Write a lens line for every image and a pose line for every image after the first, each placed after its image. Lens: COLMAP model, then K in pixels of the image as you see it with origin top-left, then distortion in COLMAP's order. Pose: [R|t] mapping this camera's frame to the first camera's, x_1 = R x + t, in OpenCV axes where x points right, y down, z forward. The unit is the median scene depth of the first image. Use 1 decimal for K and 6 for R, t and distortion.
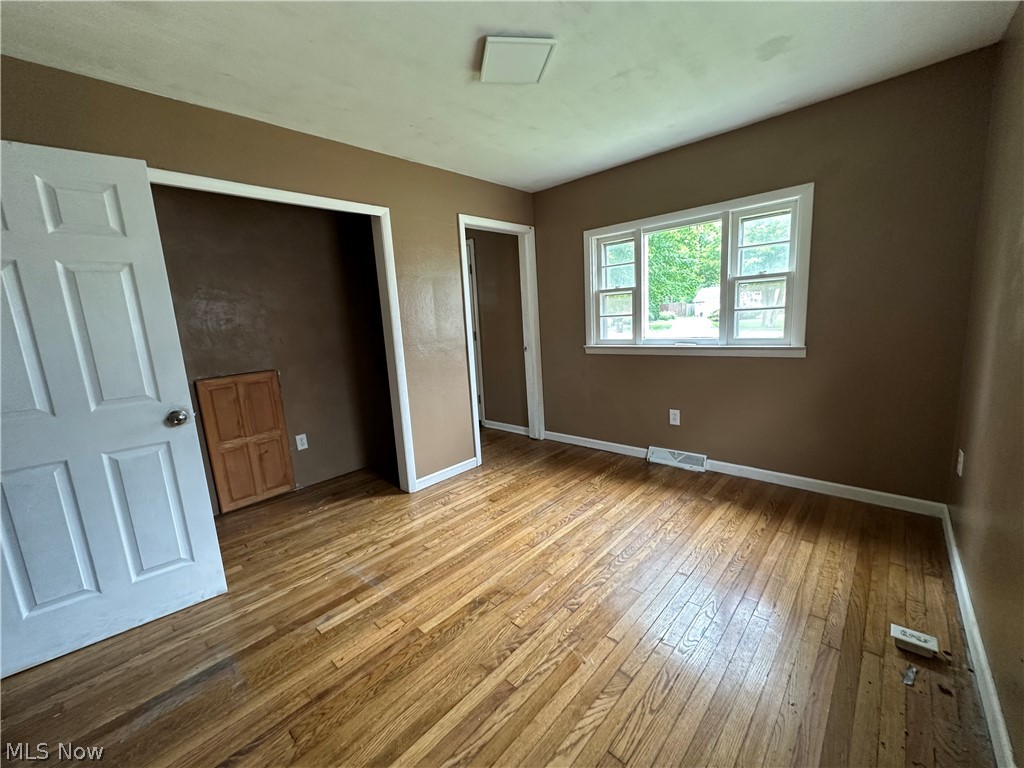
lens RADIAL K [[408.2, 0, 512.0], [0, 408.2, 384.0], [0, 0, 1]] dist [-0.003484, -0.000124]
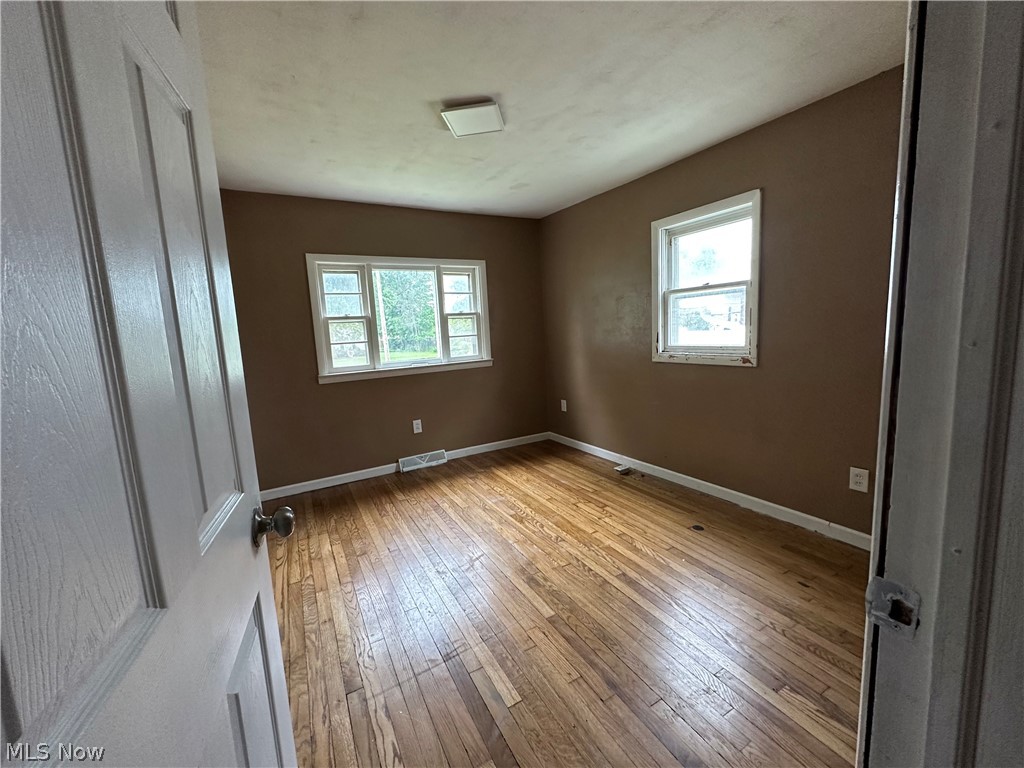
lens RADIAL K [[408.2, 0, 512.0], [0, 408.2, 384.0], [0, 0, 1]] dist [-0.003484, -0.000124]
pose [[0.303203, -0.079756, 0.949583, -0.722223], [0.196814, 0.980247, 0.019489, -0.009659], [-0.932380, 0.180982, 0.312911, 0.399148]]
